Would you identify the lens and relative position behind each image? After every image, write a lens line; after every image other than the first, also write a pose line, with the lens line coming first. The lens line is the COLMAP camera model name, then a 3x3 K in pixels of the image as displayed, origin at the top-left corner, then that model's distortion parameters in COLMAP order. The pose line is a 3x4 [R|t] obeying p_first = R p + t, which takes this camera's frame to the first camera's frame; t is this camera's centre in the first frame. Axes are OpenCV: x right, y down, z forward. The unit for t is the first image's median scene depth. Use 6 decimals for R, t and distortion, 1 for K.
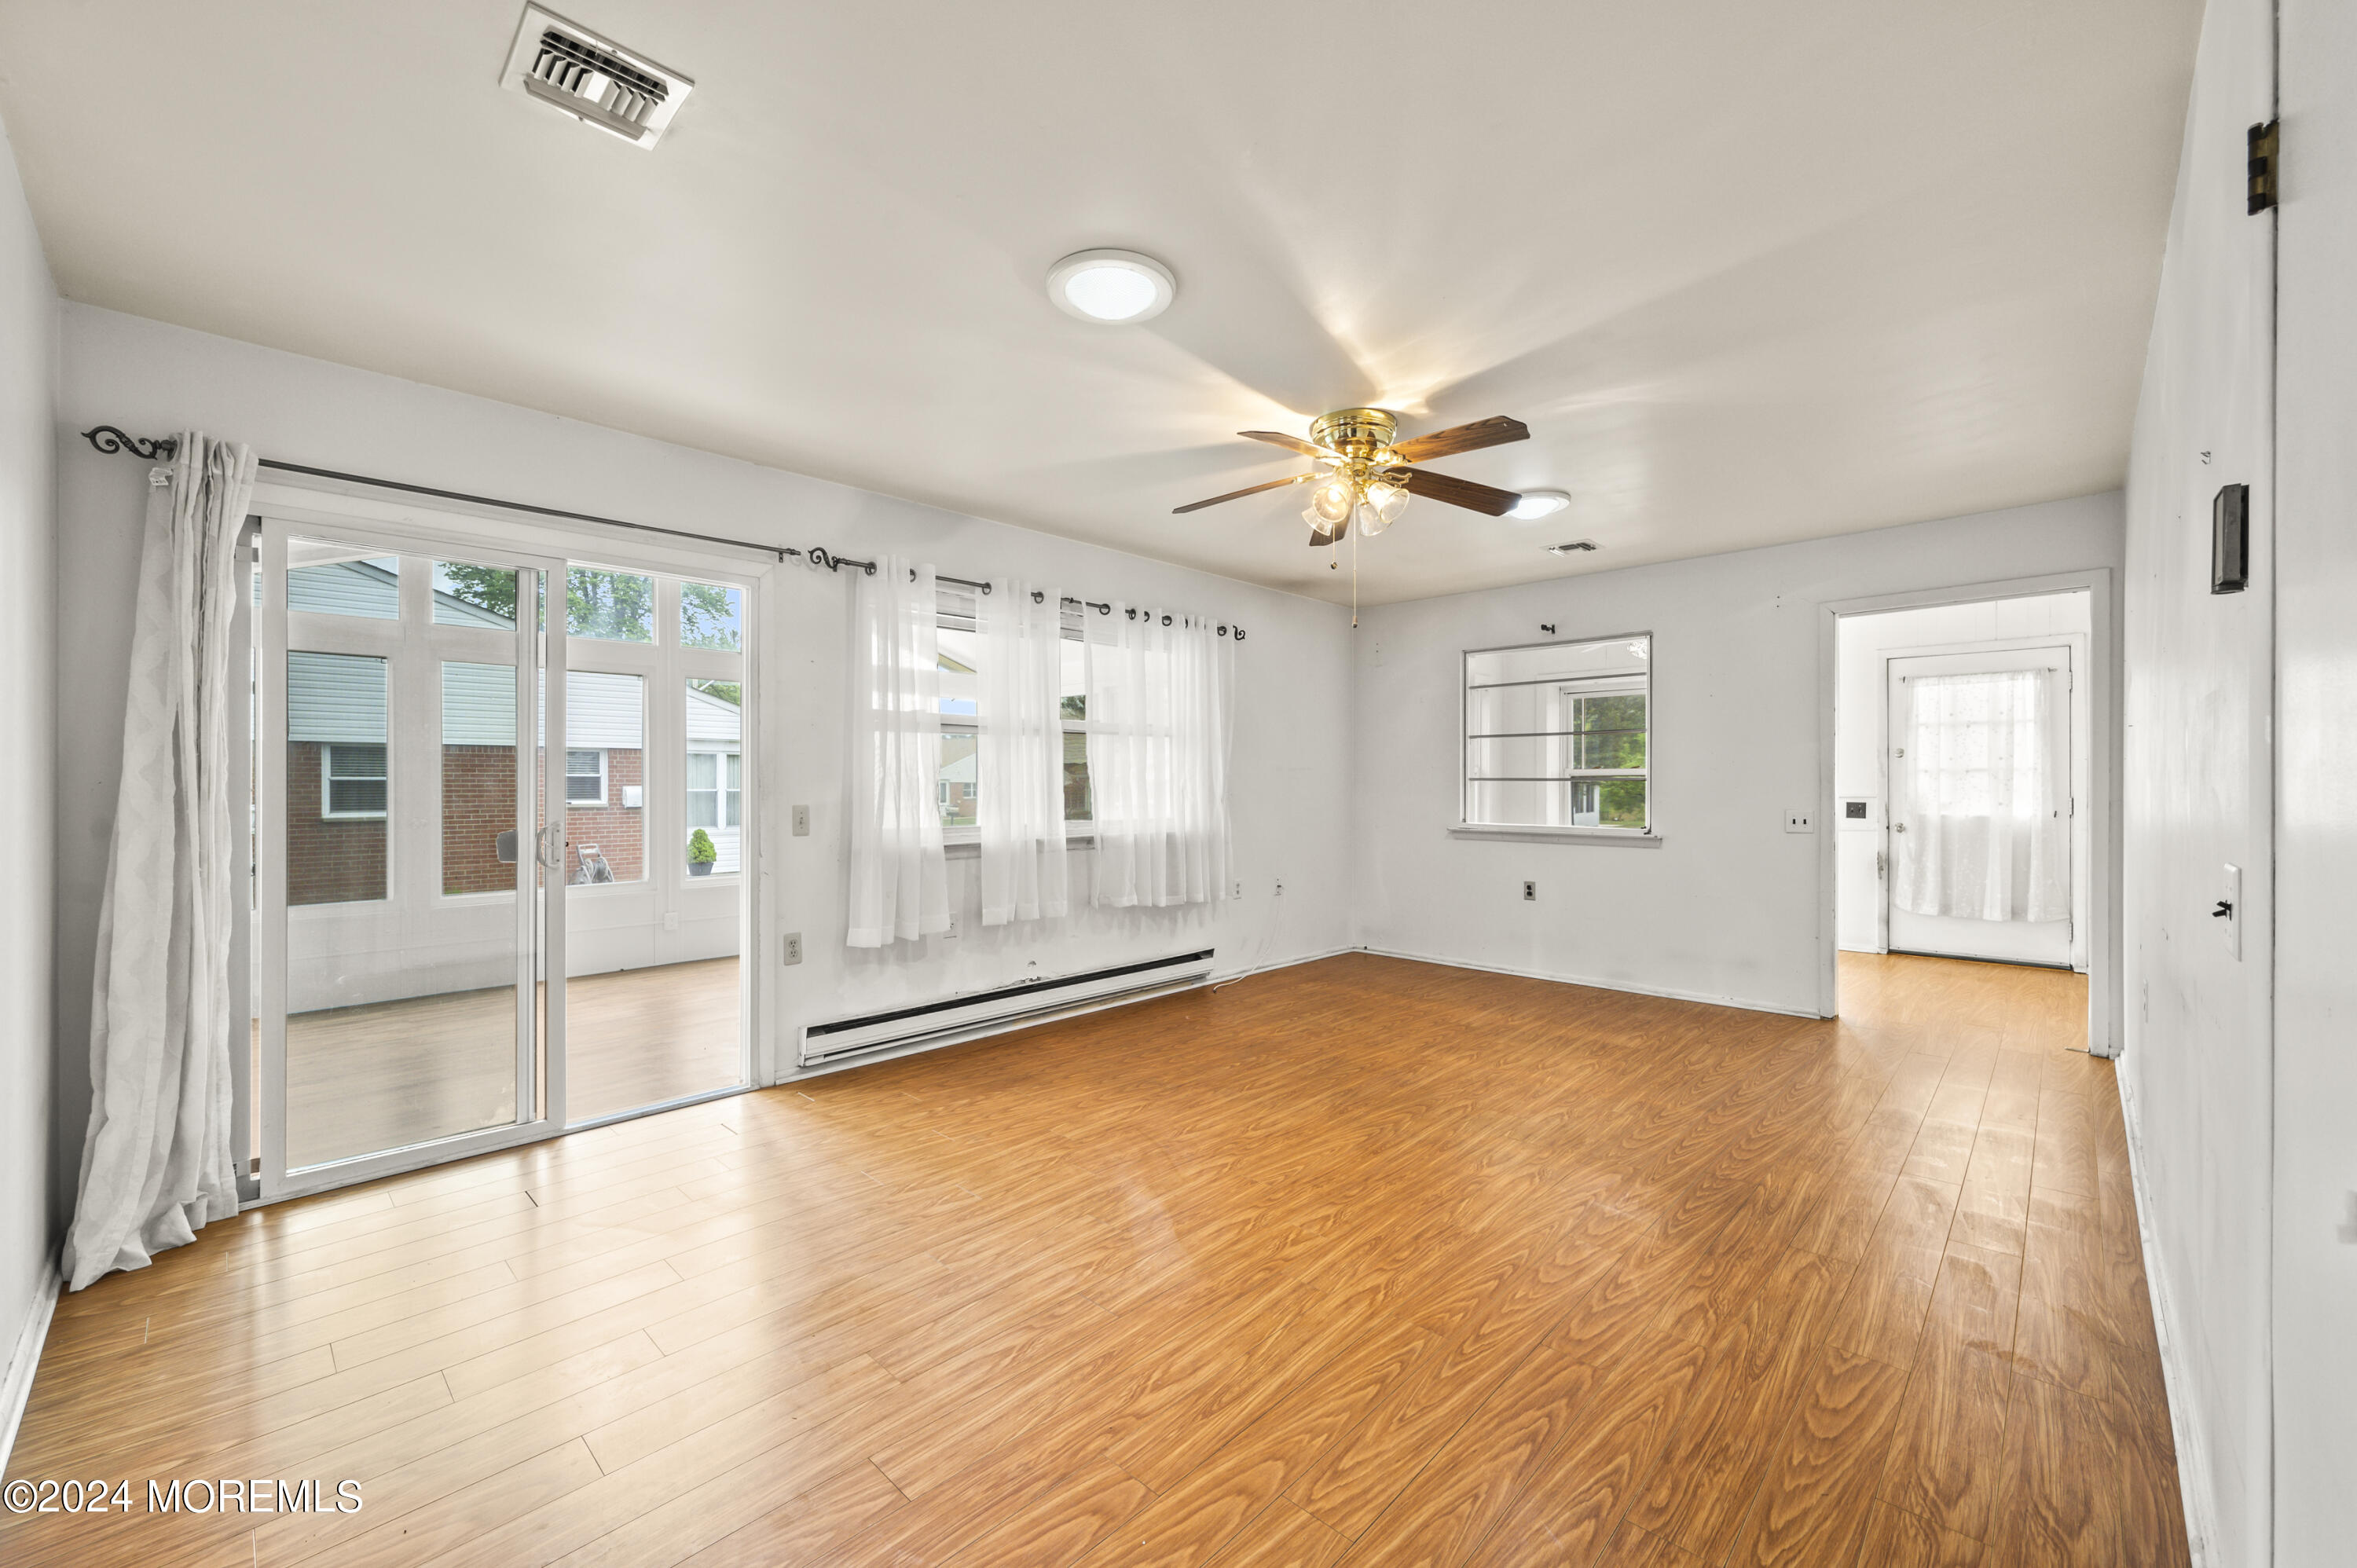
lens RADIAL K [[927.4, 0, 1171.9], [0, 927.4, 792.1], [0, 0, 1]] dist [-0.002601, -0.000052]
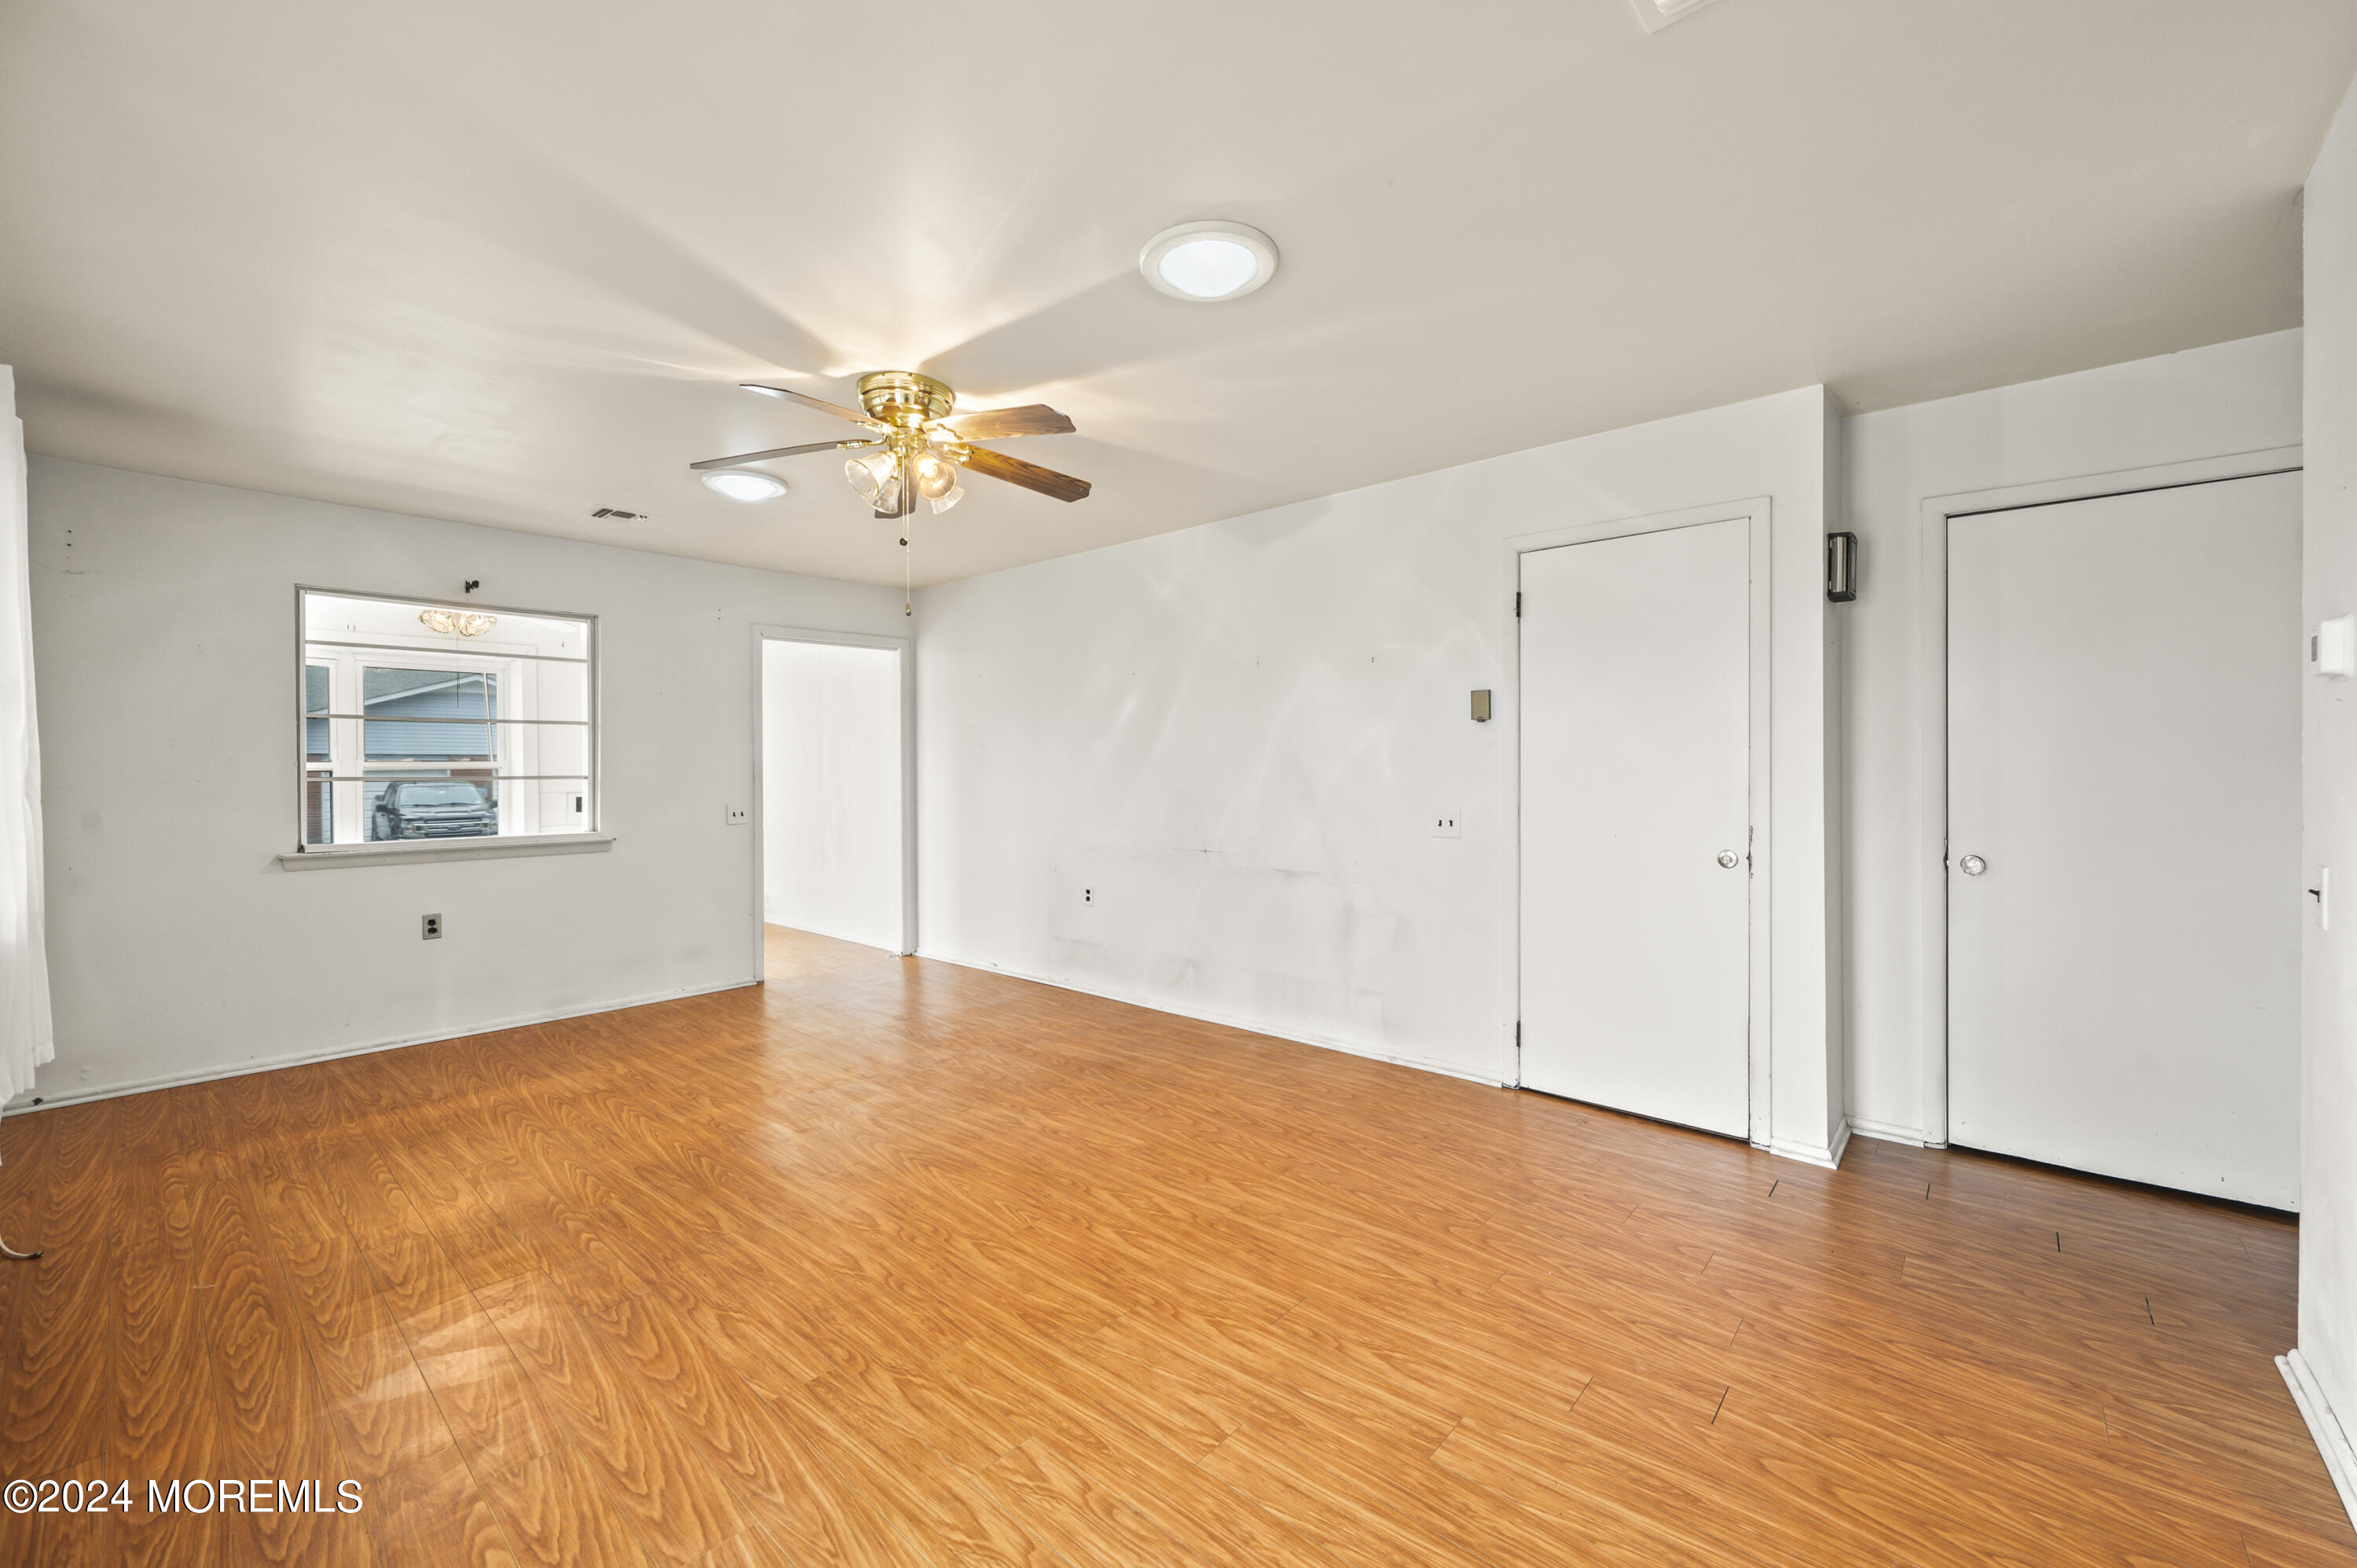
lens RADIAL K [[939.2, 0, 1180.7], [0, 939.2, 772.8], [0, 0, 1]] dist [-0.002231, -0.000377]
pose [[-0.045179, -0.002831, 0.998975, -0.650472], [0.014106, 0.999894, 0.003471, -0.020148], [-0.998879, 0.014248, -0.045135, 0.691301]]
